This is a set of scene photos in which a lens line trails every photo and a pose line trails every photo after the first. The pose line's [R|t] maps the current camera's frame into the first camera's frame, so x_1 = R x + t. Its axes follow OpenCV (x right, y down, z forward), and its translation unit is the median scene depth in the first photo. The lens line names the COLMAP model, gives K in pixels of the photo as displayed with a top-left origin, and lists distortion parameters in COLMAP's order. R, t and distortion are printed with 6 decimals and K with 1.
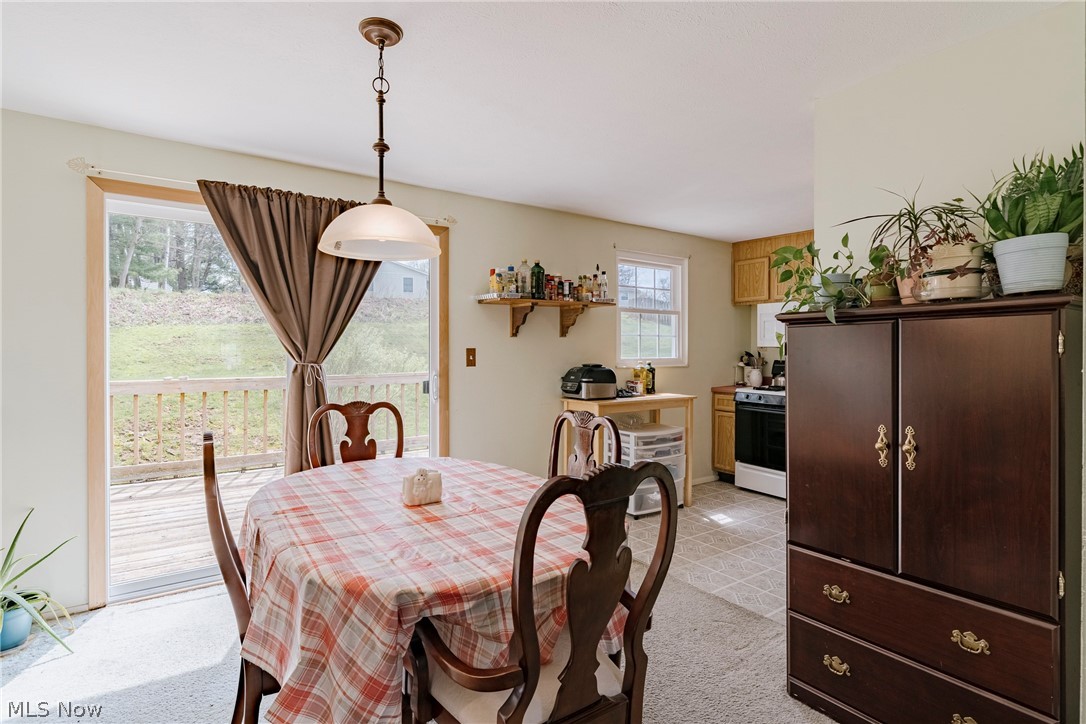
lens RADIAL K [[511.3, 0, 569.5], [0, 511.3, 349.4], [0, 0, 1]] dist [-0.009815, 0.000985]
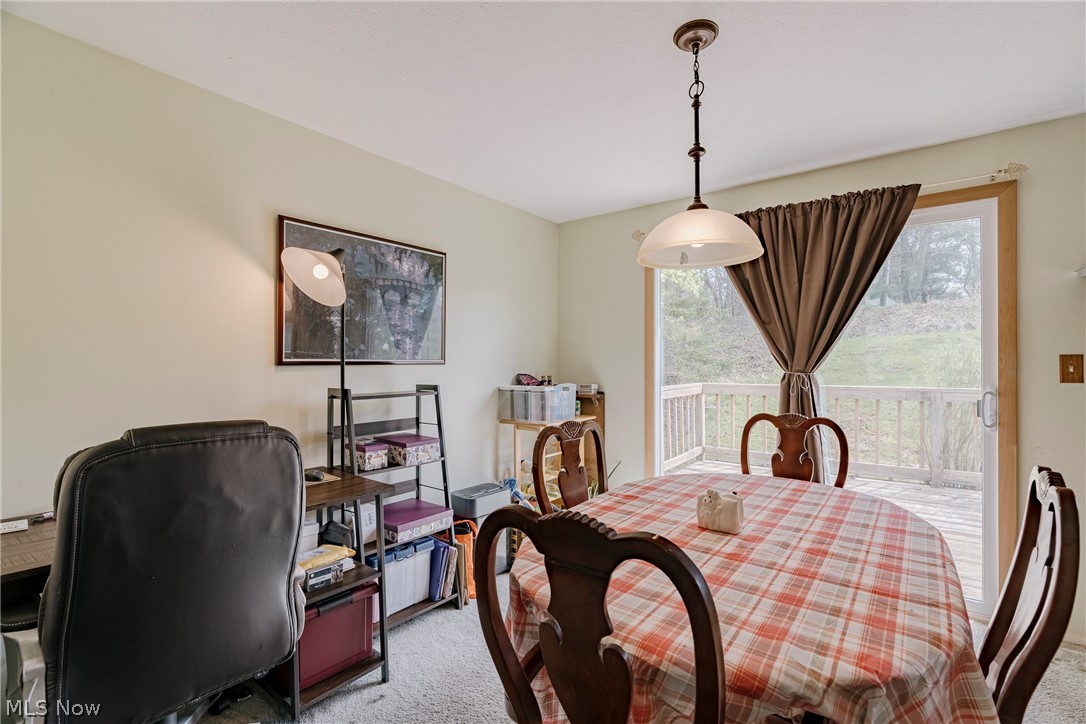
lens RADIAL K [[500.9, 0, 571.3], [0, 500.9, 353.2], [0, 0, 1]] dist [-0.006070, 0.000895]
pose [[0.309000, -0.017831, -0.950895, 0.323721], [0.007351, 0.999839, -0.016360, 0.003065], [0.951034, -0.001935, 0.309082, 0.330347]]
